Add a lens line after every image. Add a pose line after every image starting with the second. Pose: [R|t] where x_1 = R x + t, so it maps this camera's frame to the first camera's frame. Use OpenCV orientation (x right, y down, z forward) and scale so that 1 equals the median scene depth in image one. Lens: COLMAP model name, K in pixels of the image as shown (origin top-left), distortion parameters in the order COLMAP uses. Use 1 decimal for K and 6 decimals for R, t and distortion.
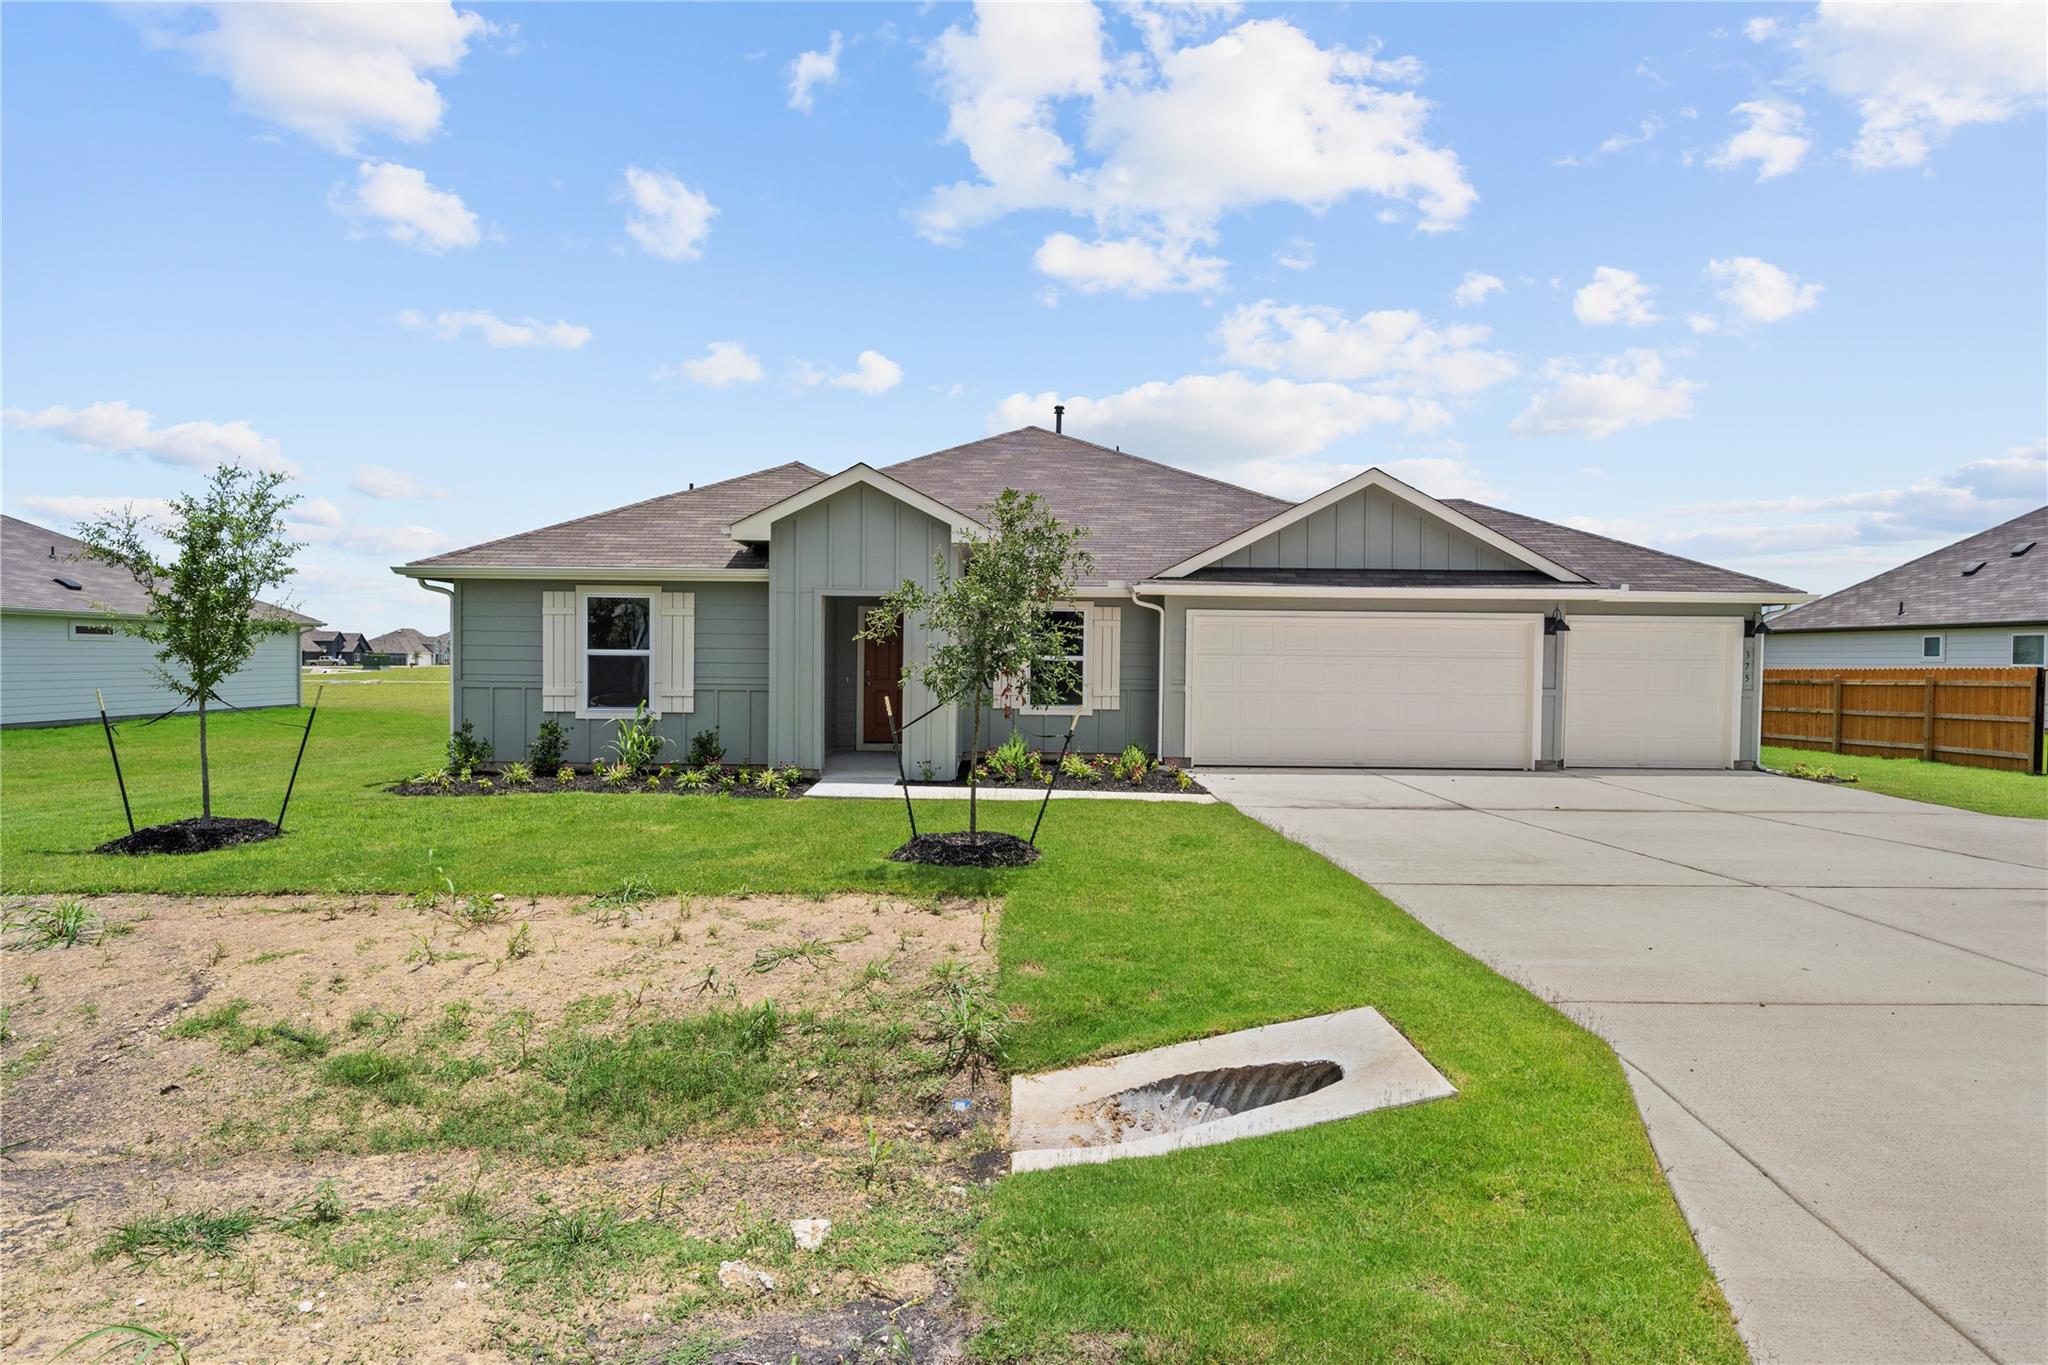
lens RADIAL K [[1125.2, 0, 1024.0], [0, 1125.2, 682.5], [0, 0, 1]] dist [-0.015315, -0.000135]
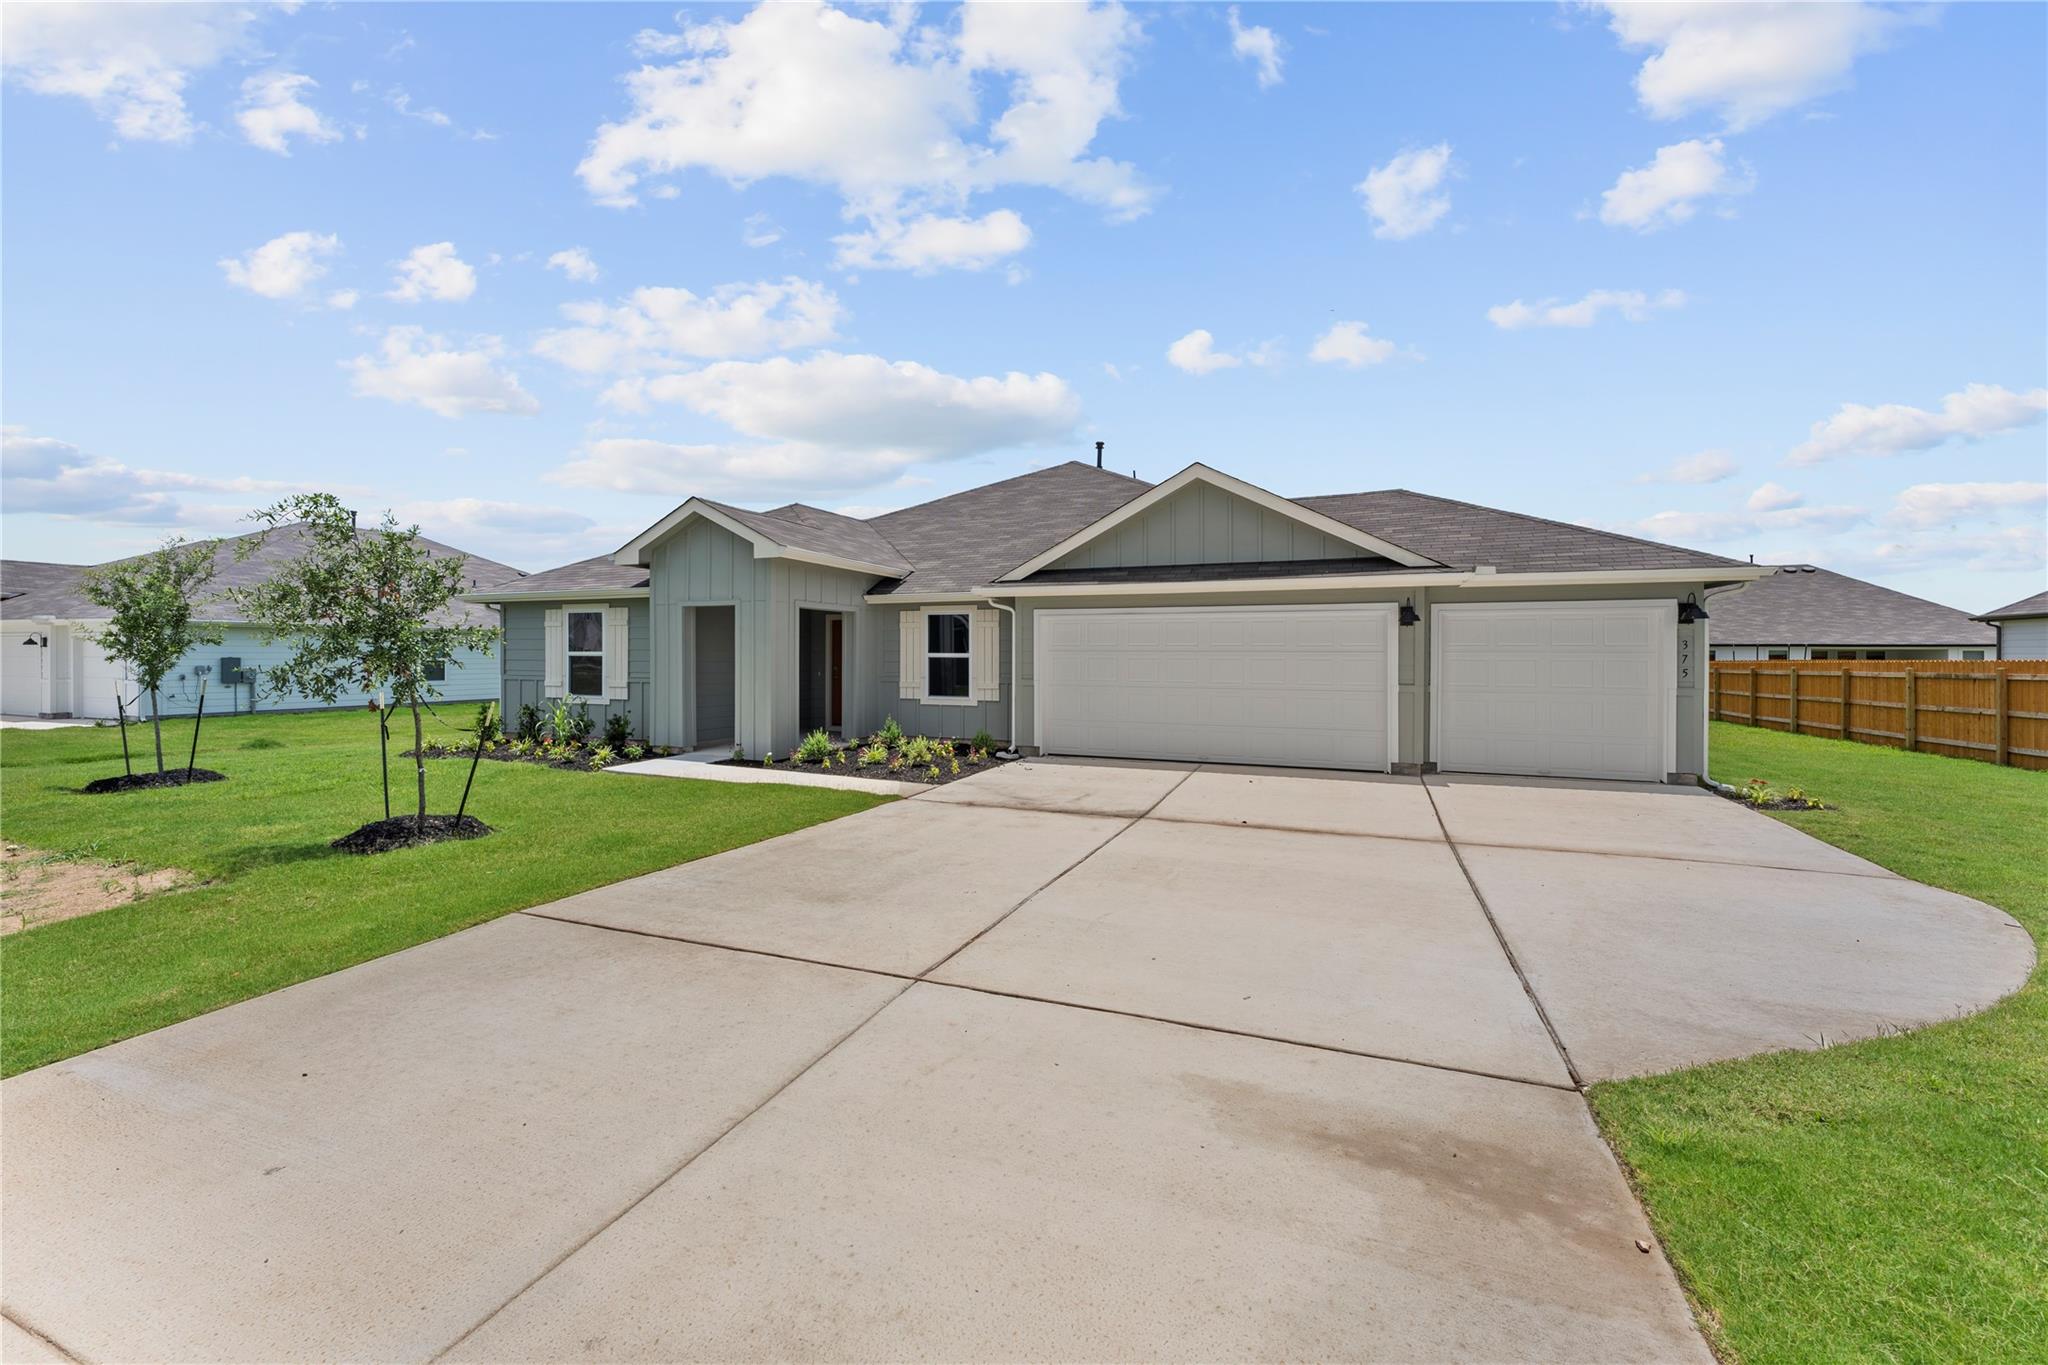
lens RADIAL K [[831.9, 0, 1027.4], [0, 831.9, 655.9], [0, 0, 1]] dist [0.001276, -0.000411]
pose [[0.929945, -0.008778, -0.367595, 0.434481], [-0.000420, 0.999689, -0.024934, -0.000238], [0.367699, 0.023342, 0.929652, 0.252054]]
